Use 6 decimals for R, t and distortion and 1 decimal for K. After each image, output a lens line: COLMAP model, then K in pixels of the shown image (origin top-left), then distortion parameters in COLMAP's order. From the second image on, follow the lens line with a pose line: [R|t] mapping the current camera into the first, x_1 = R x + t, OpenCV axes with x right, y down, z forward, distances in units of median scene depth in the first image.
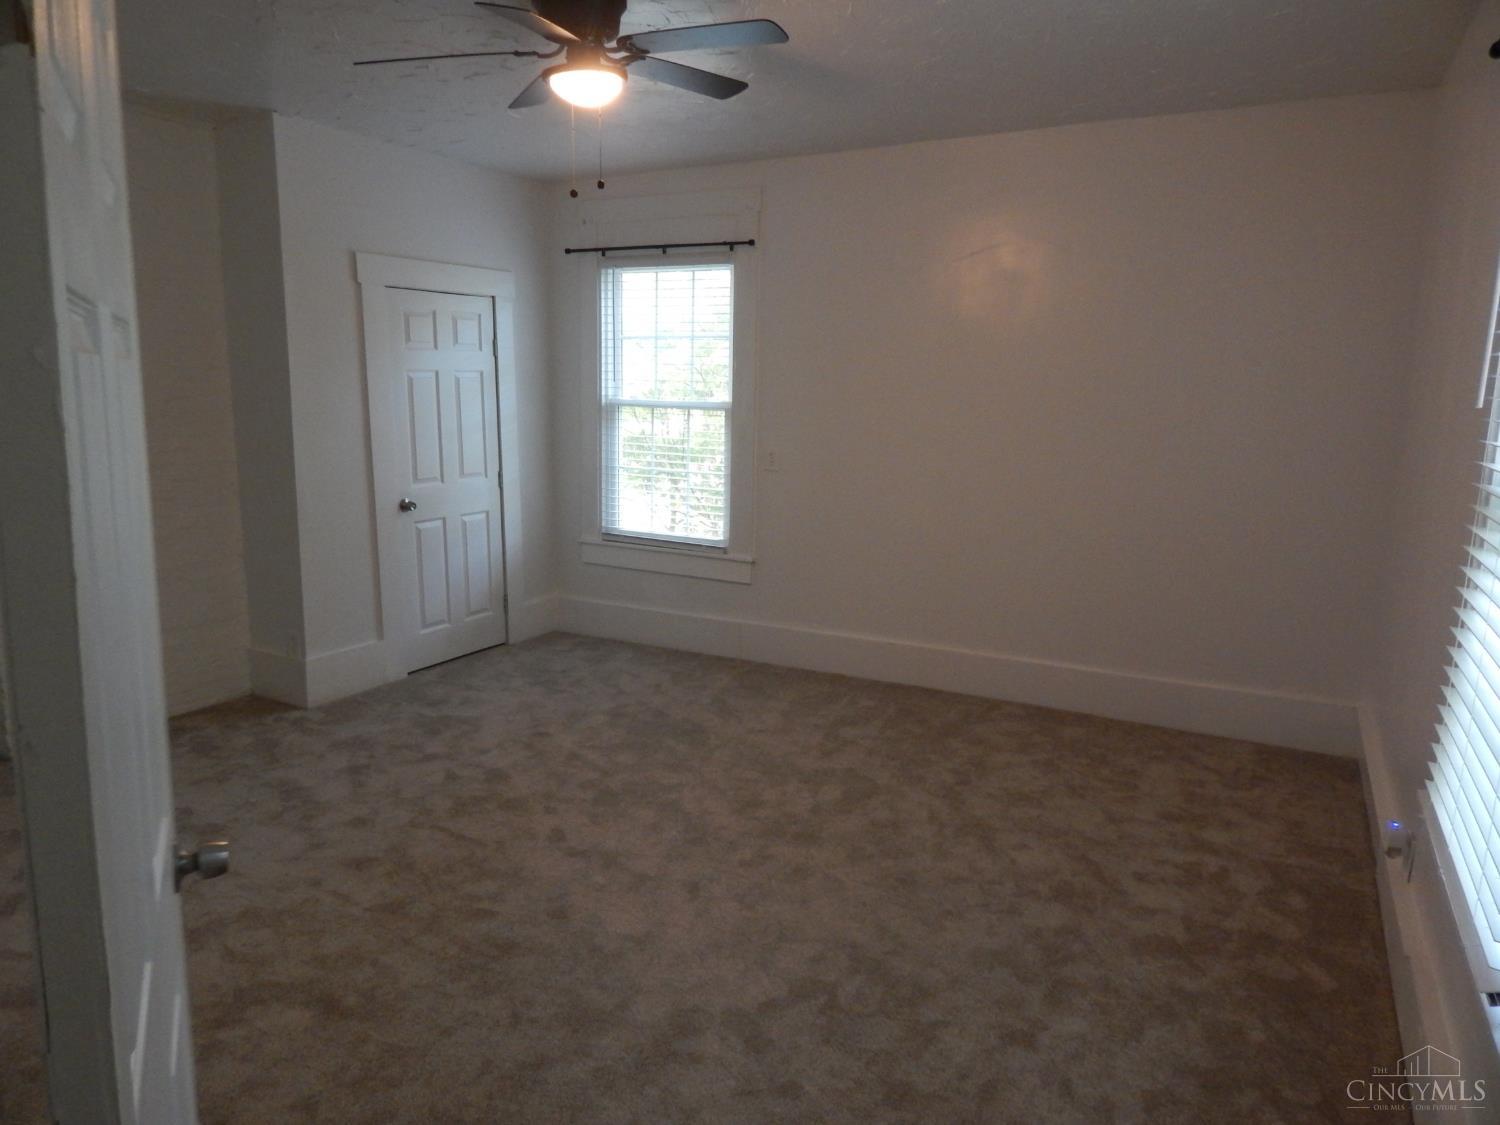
lens RADIAL K [[983.2, 0, 753.6], [0, 983.2, 557.3], [0, 0, 1]] dist [0.002348, -0.001566]
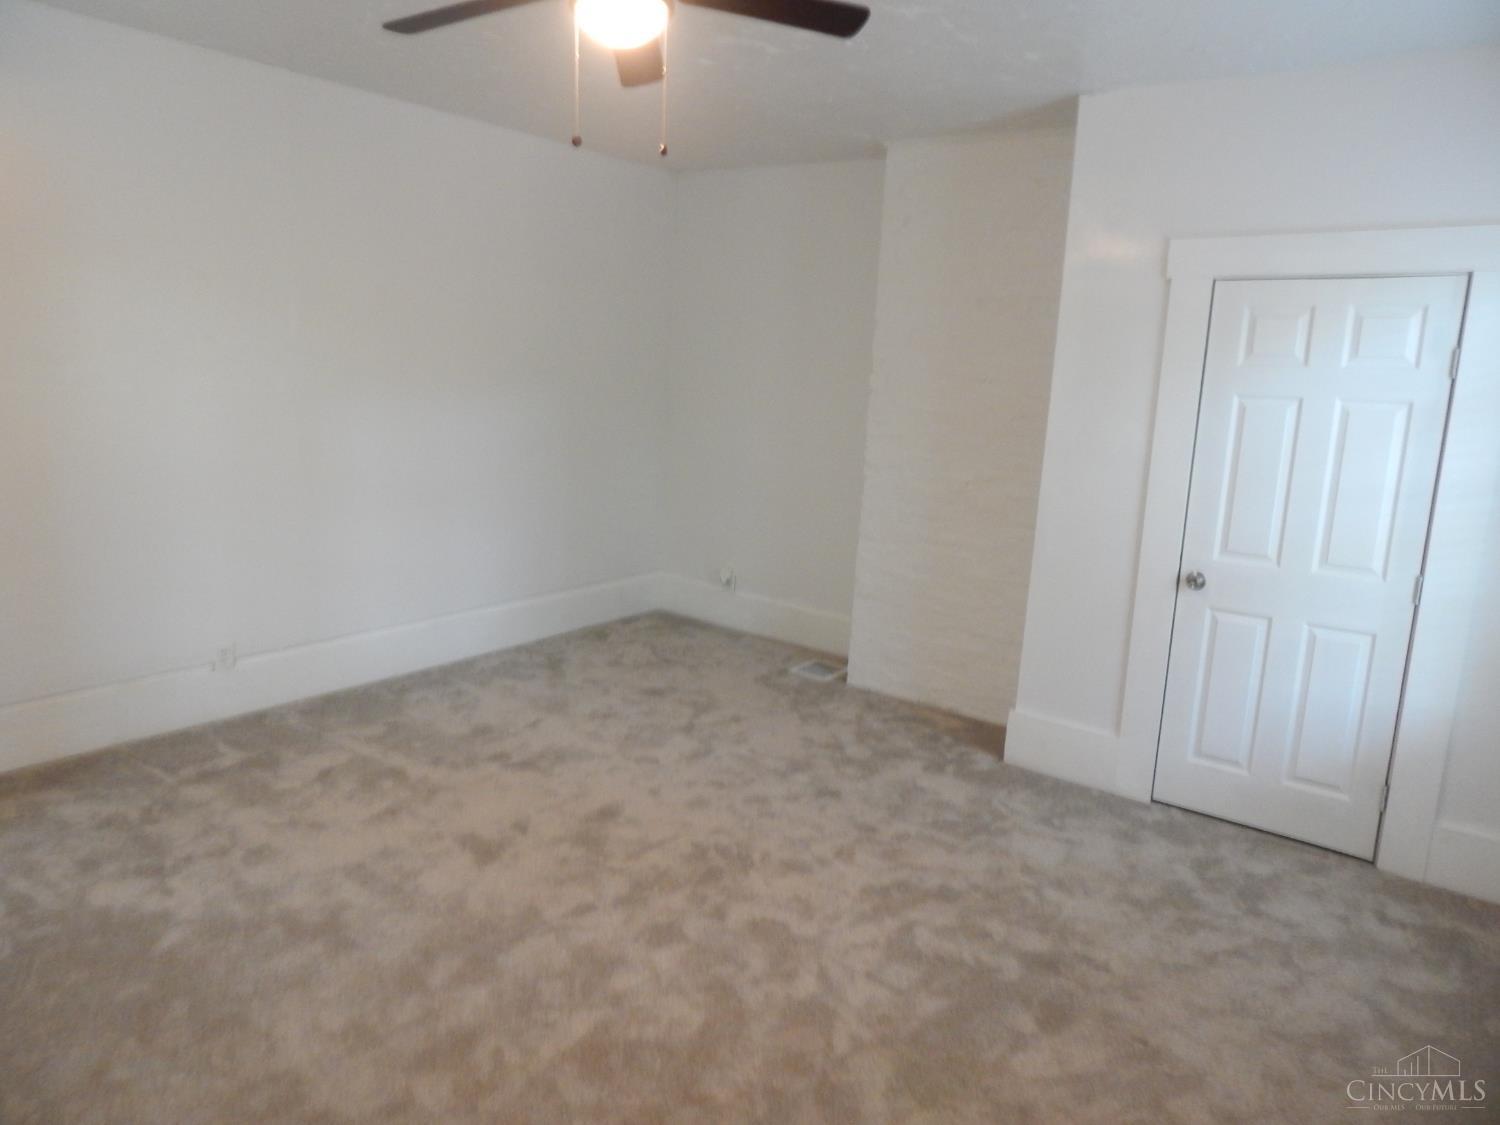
lens RADIAL K [[983.2, 0, 753.6], [0, 983.2, 557.3], [0, 0, 1]] dist [0.002348, -0.001566]
pose [[-0.142461, 0.176556, -0.973927, 0.379577], [-0.214121, 0.955166, 0.204475, -0.142279], [0.966363, 0.237668, -0.098269, 0.722363]]
